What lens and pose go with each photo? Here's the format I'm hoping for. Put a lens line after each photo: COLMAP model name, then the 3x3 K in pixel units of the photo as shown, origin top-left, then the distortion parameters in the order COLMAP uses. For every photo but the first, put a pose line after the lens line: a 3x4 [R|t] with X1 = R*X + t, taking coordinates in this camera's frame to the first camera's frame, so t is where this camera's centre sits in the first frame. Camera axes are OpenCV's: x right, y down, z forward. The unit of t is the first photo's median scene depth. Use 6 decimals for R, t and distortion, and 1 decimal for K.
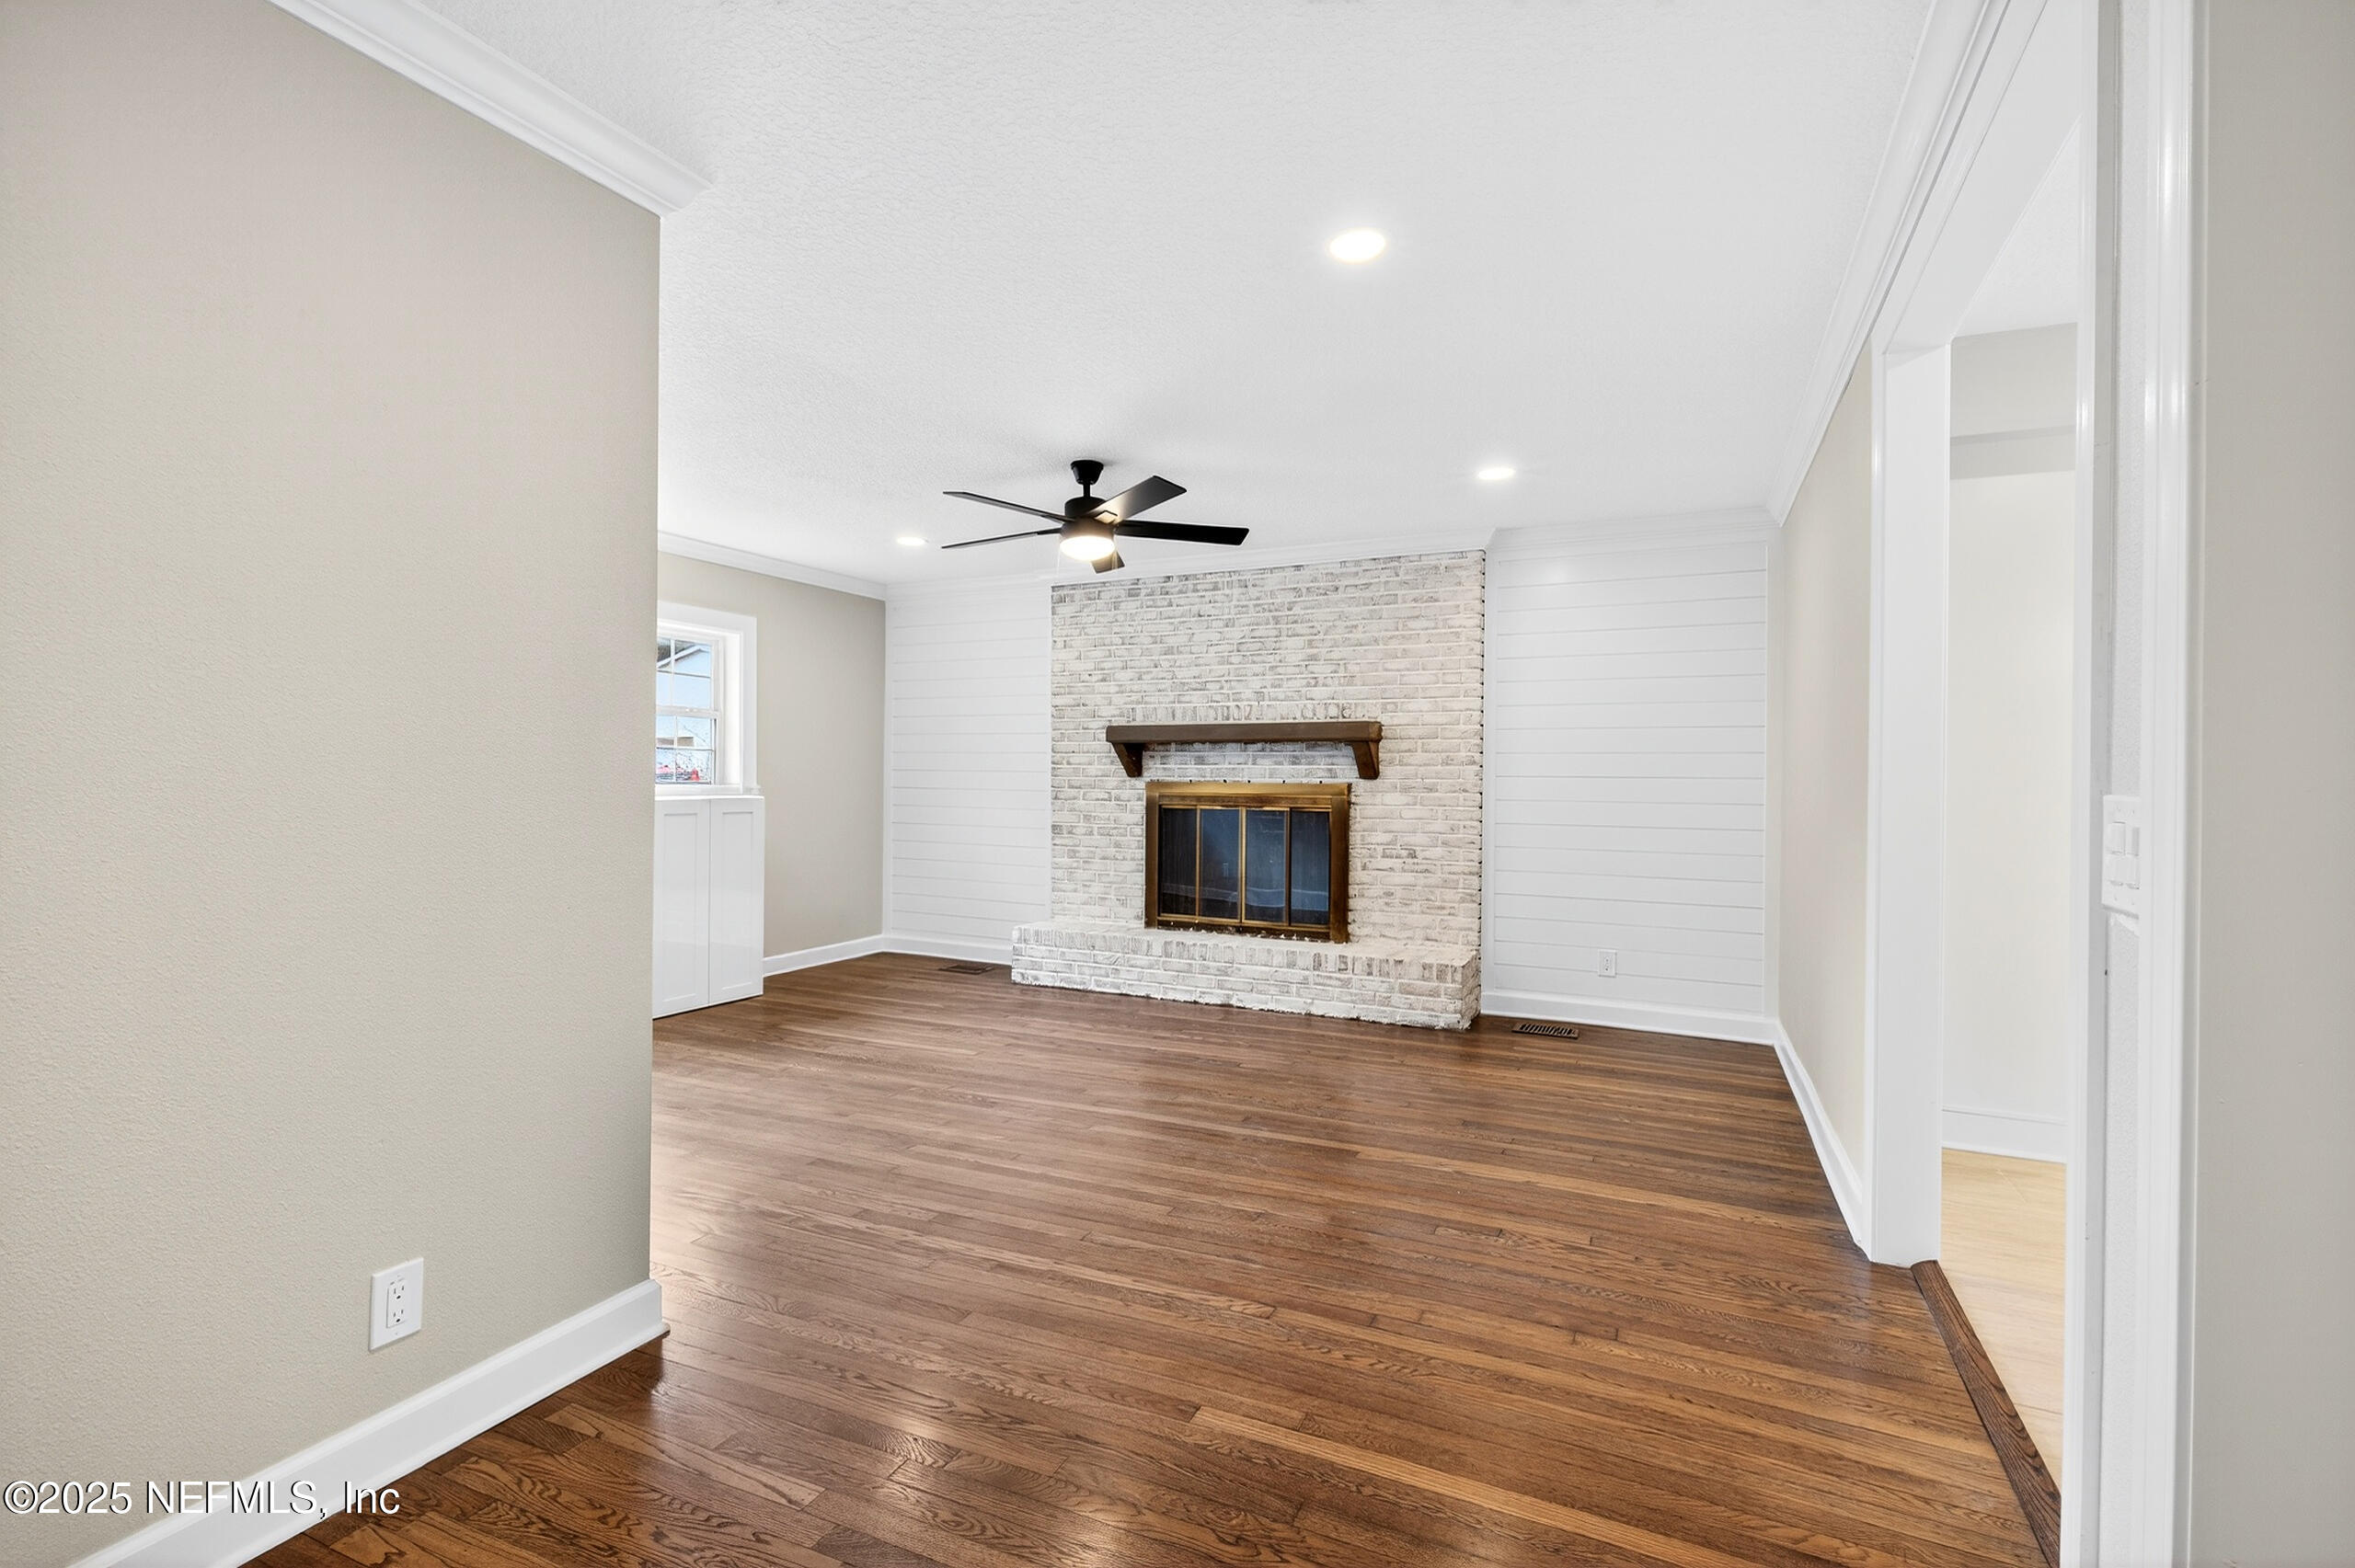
lens RADIAL K [[1059.1, 0, 1174.0], [0, 1059.1, 774.7], [0, 0, 1]] dist [-0.000925, 0.000025]
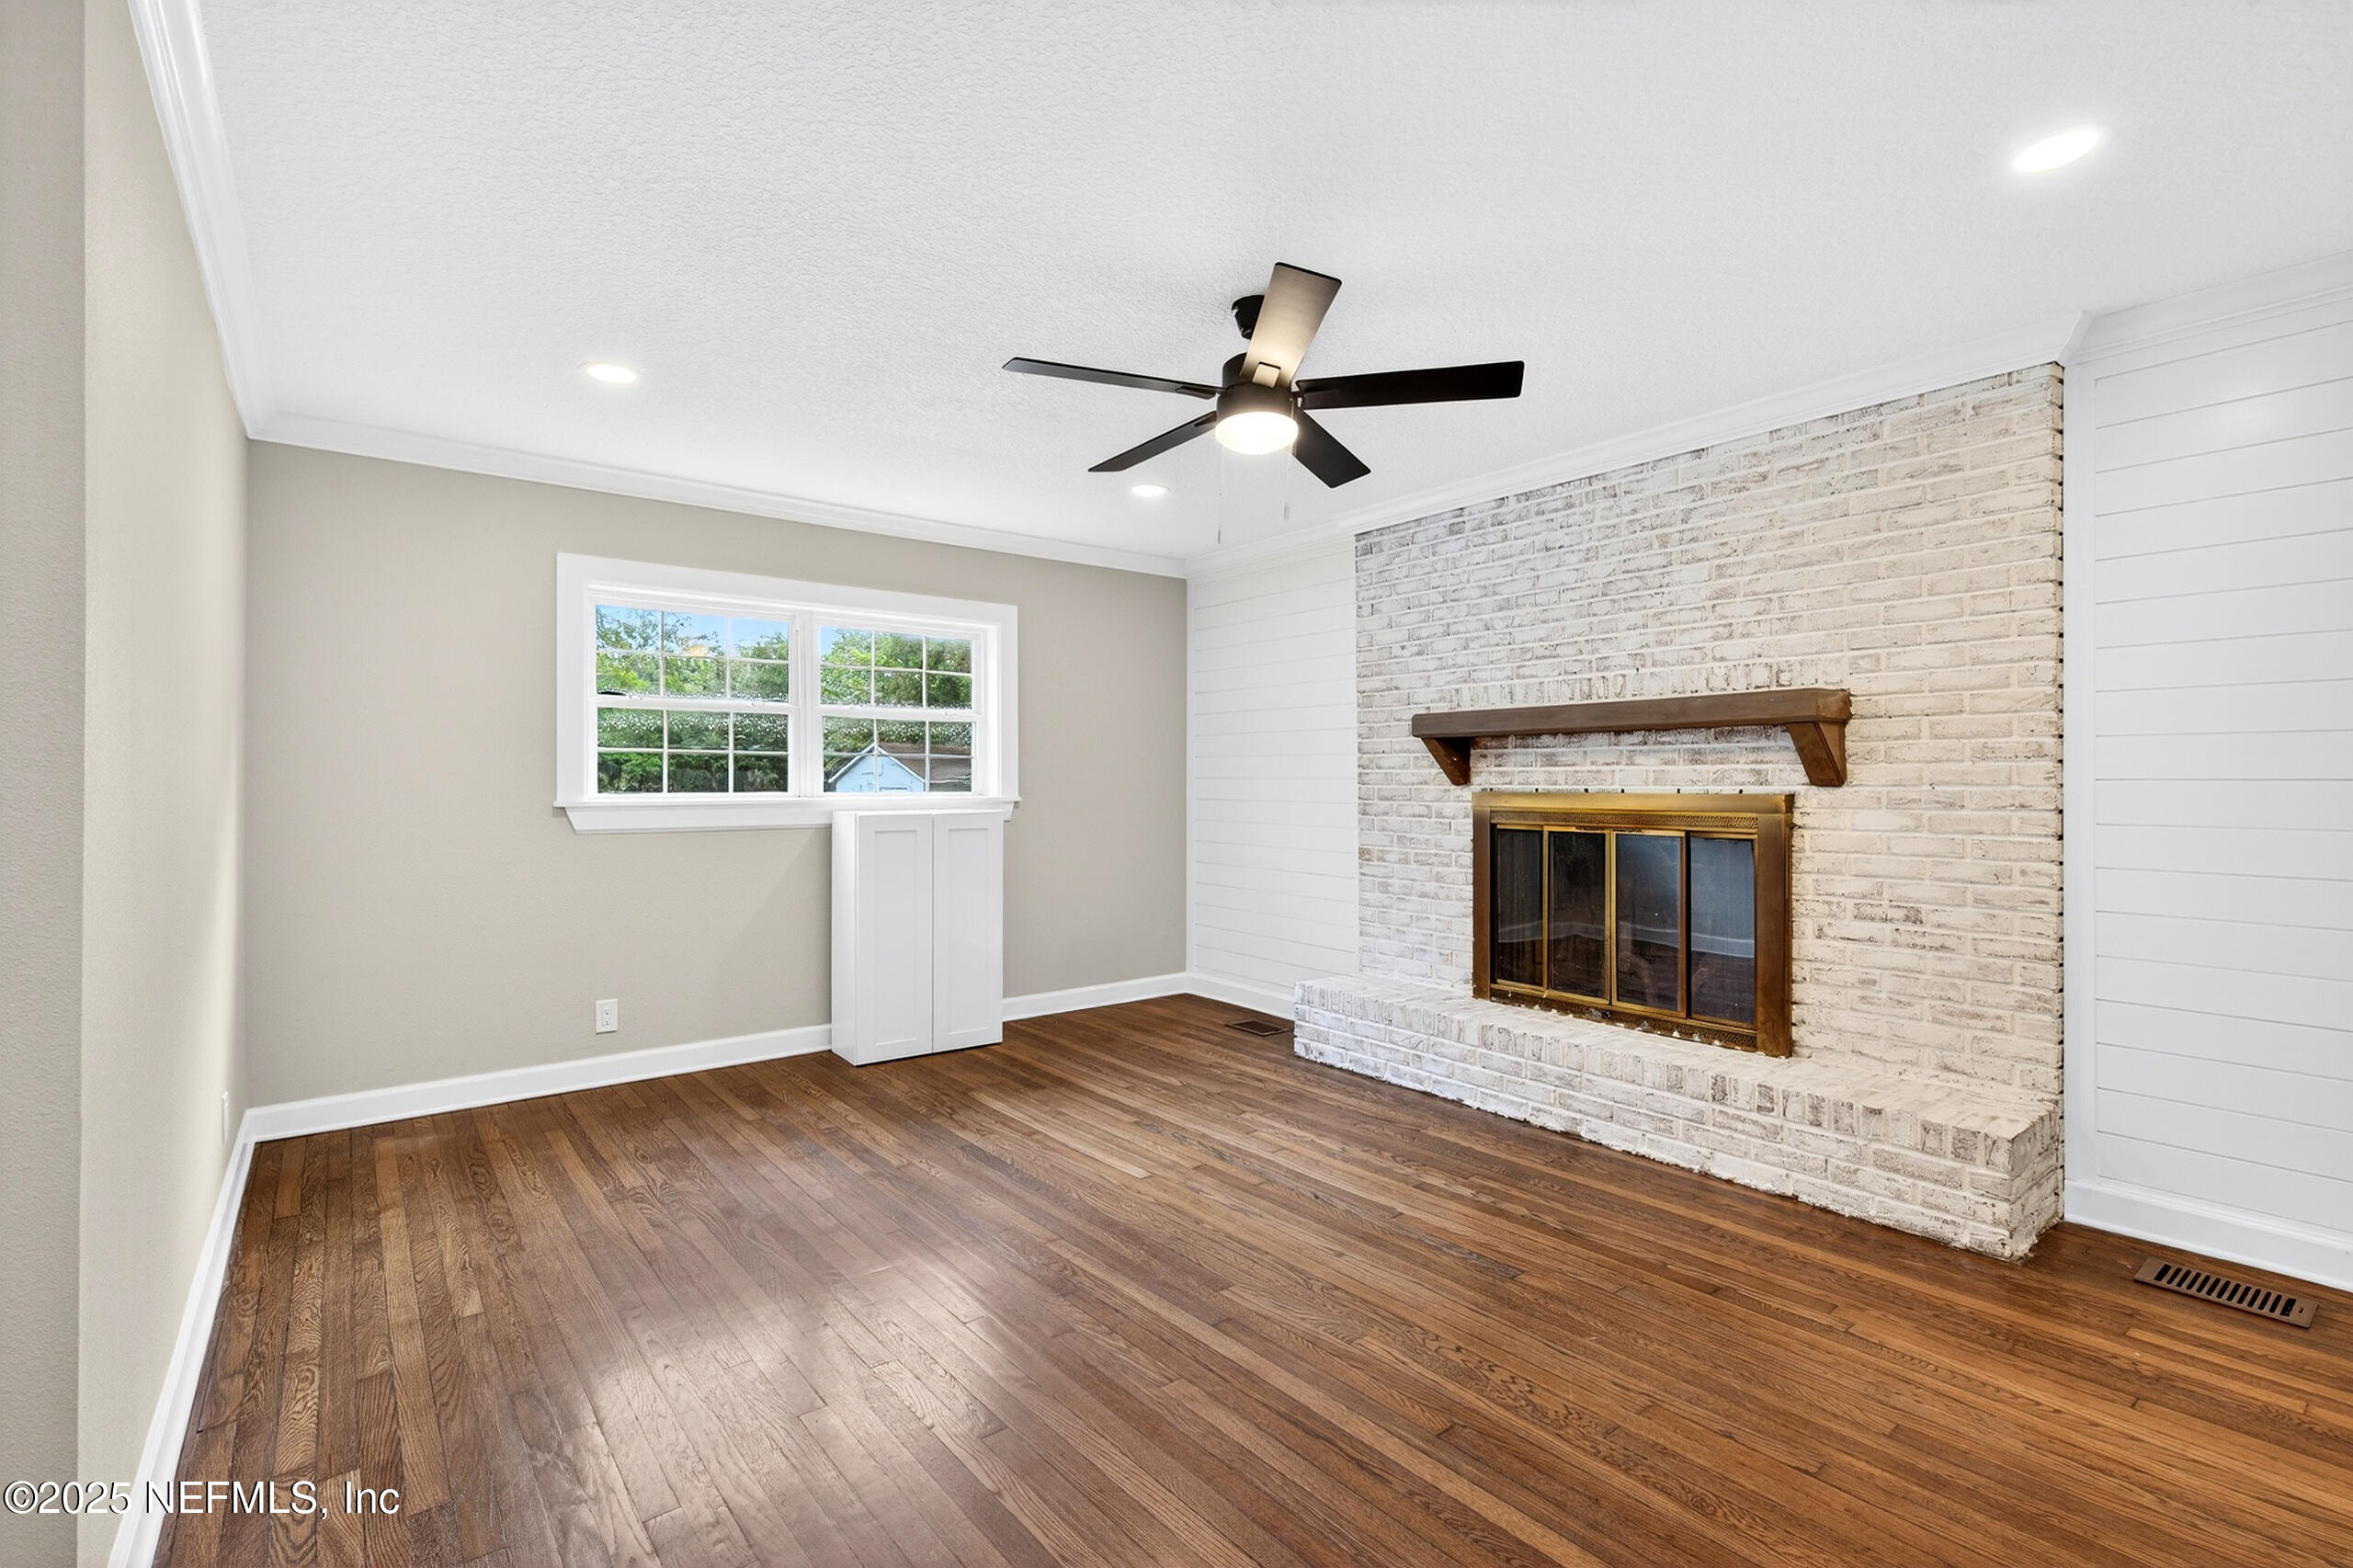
lens RADIAL K [[1058.3, 0, 1173.0], [0, 1058.3, 774.7], [0, 0, 1]] dist [-0.000925, 0.000025]
pose [[0.895307, -0.009465, -0.445350, 0.117206], [0.006132, 0.999941, -0.008923, 0.000619], [0.445408, 0.005257, 0.895312, 0.295063]]
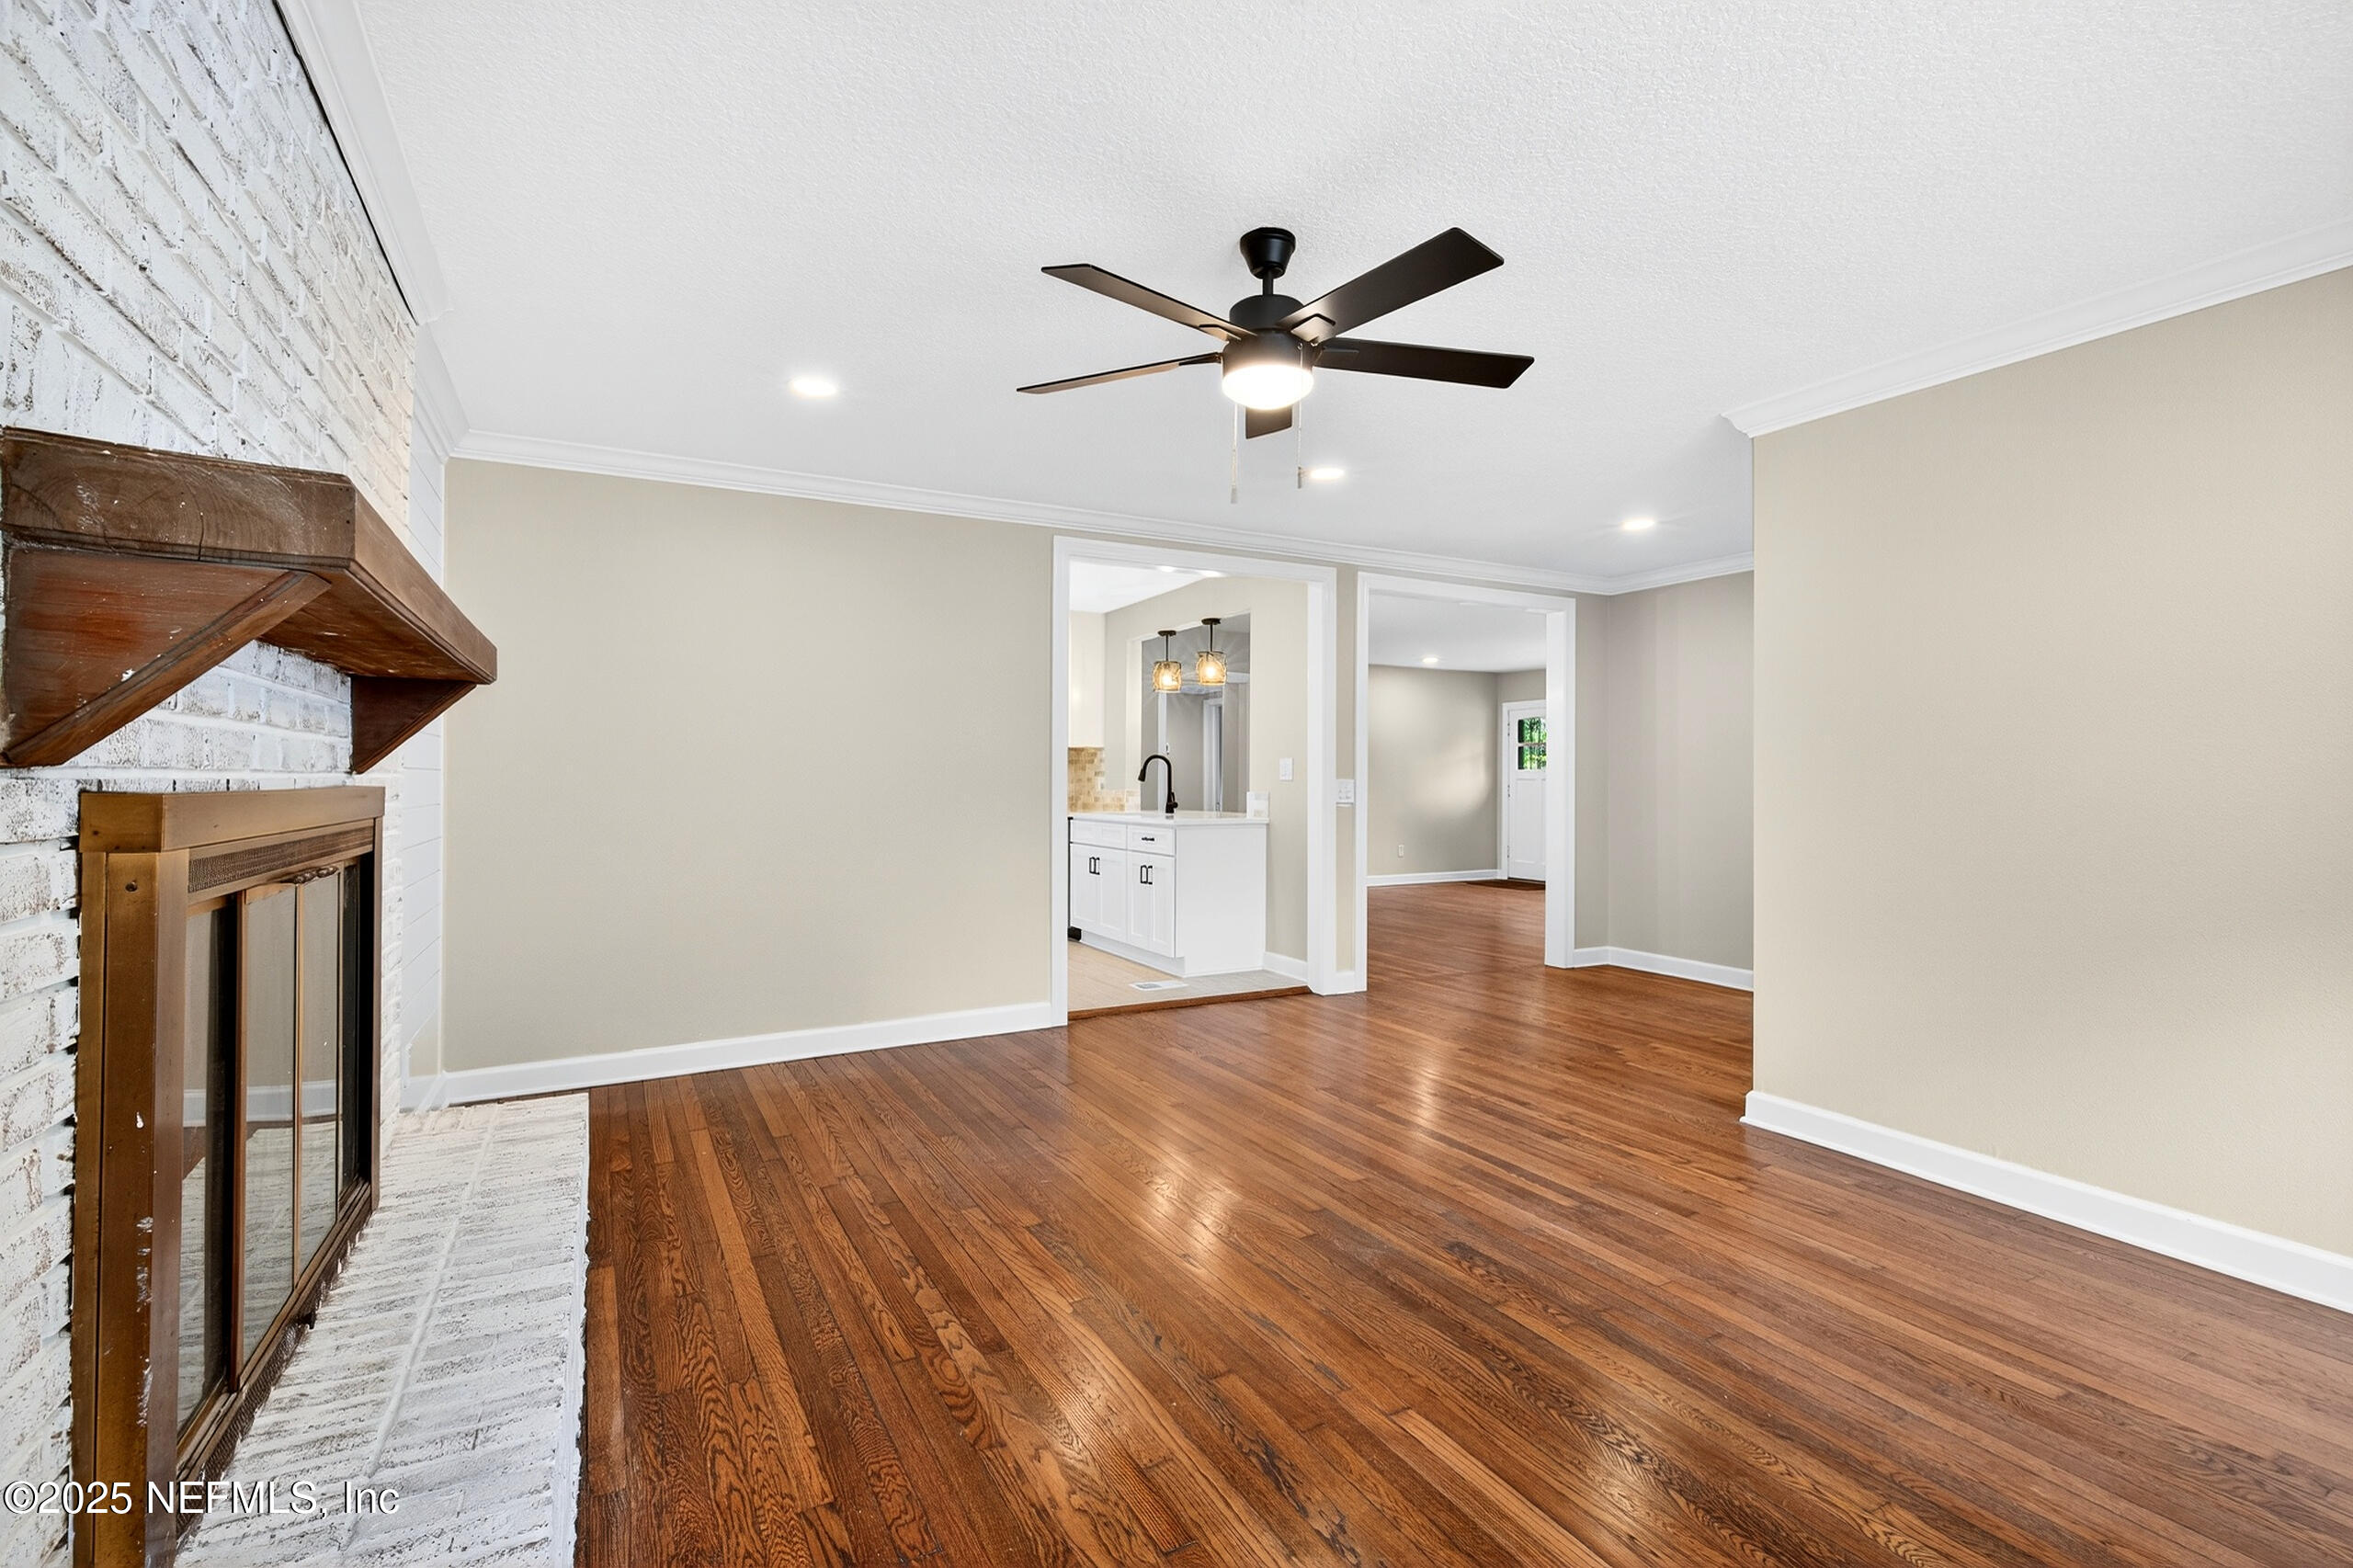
lens RADIAL K [[1058.3, 0, 1173.0], [0, 1058.3, 774.7], [0, 0, 1]] dist [-0.000925, 0.000025]
pose [[-0.805629, -0.004983, 0.592399, -0.289362], [-0.008311, 0.999961, -0.002891, 0.003828], [-0.592362, -0.007252, -0.805639, 1.114459]]
